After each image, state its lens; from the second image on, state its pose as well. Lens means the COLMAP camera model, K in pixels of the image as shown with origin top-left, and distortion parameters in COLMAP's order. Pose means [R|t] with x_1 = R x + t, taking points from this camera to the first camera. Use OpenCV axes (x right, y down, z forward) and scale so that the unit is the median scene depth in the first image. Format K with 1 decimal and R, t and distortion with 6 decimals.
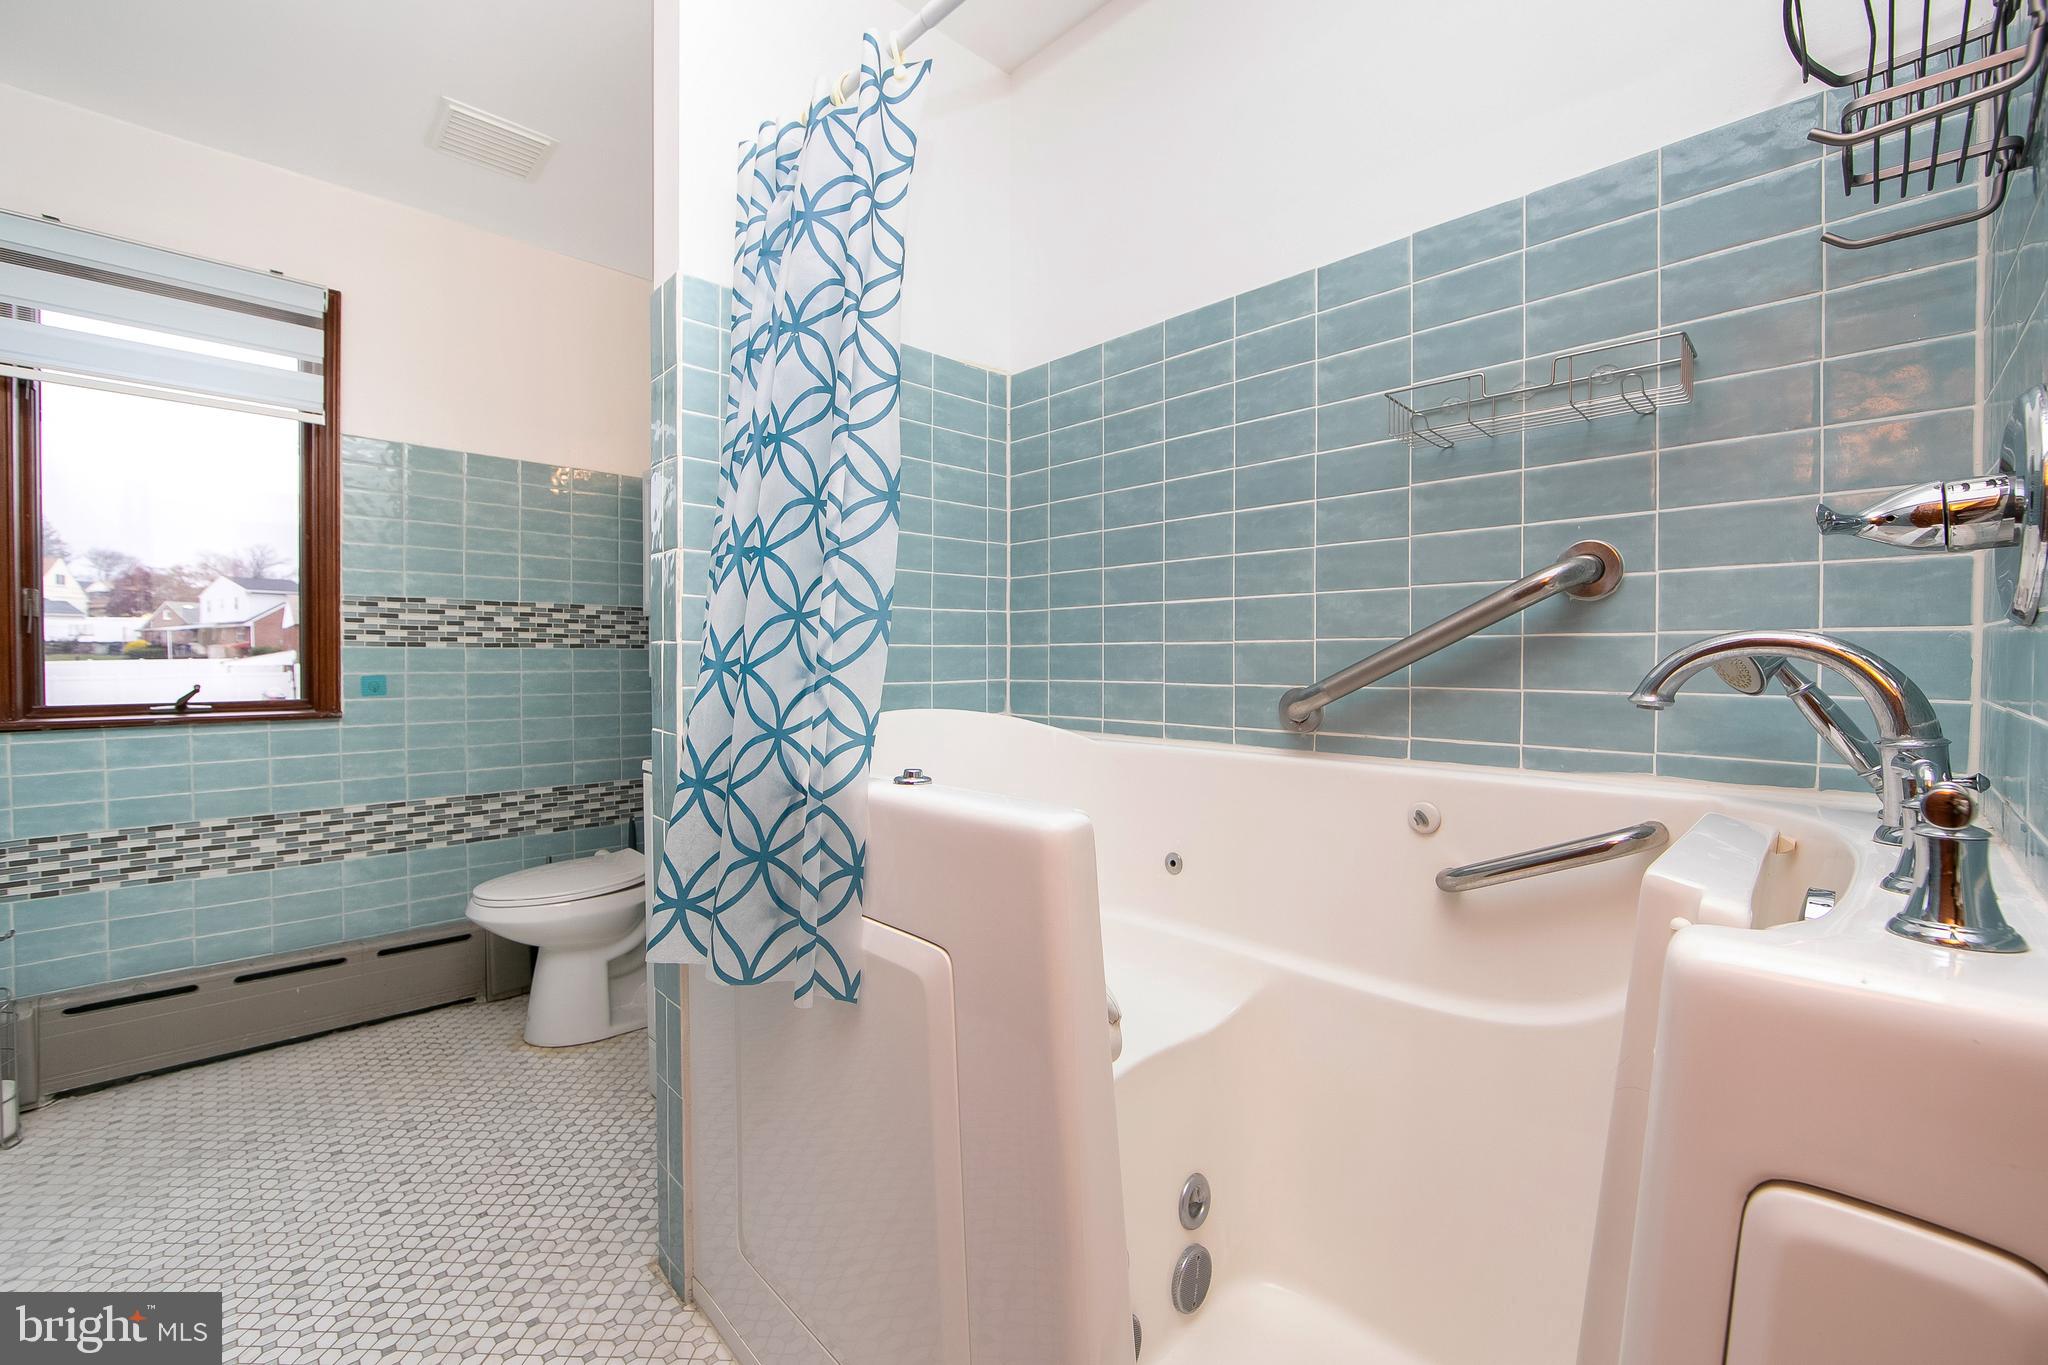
lens RADIAL K [[813.0, 0, 1025.3], [0, 813.0, 673.6], [0, 0, 1]] dist [-0.009255, 0.000835]
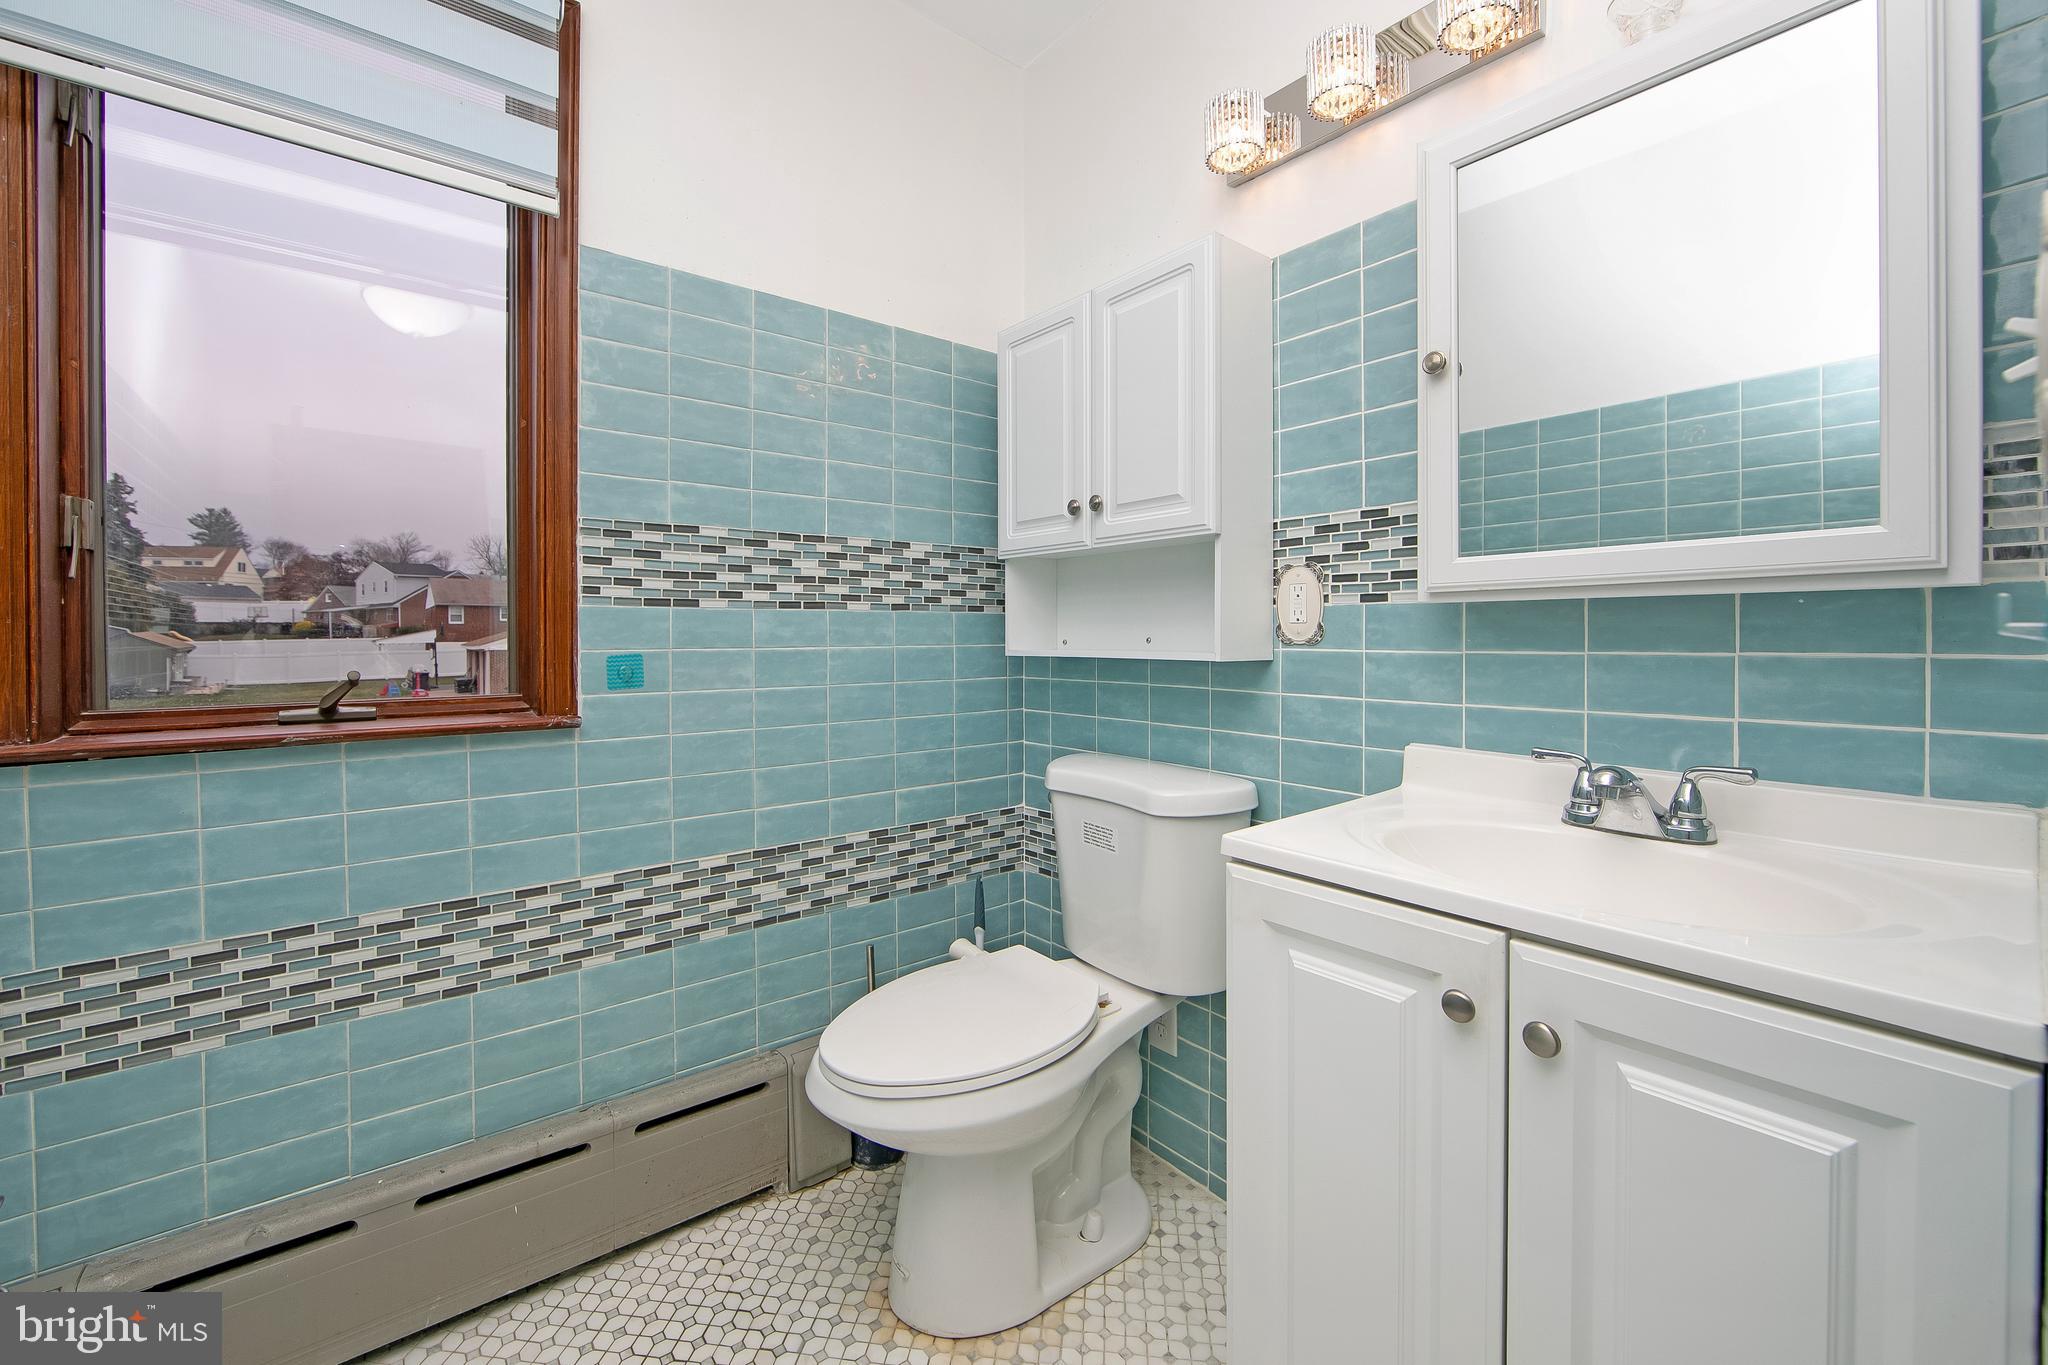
lens RADIAL K [[813.0, 0, 1023.5], [0, 813.0, 645.4], [0, 0, 1]] dist [-0.009255, 0.000835]
pose [[0.994312, -0.002990, -0.106463, -0.448512], [0.002422, 0.999982, -0.005466, -0.000435], [0.106477, 0.005177, 0.994302, 0.435700]]
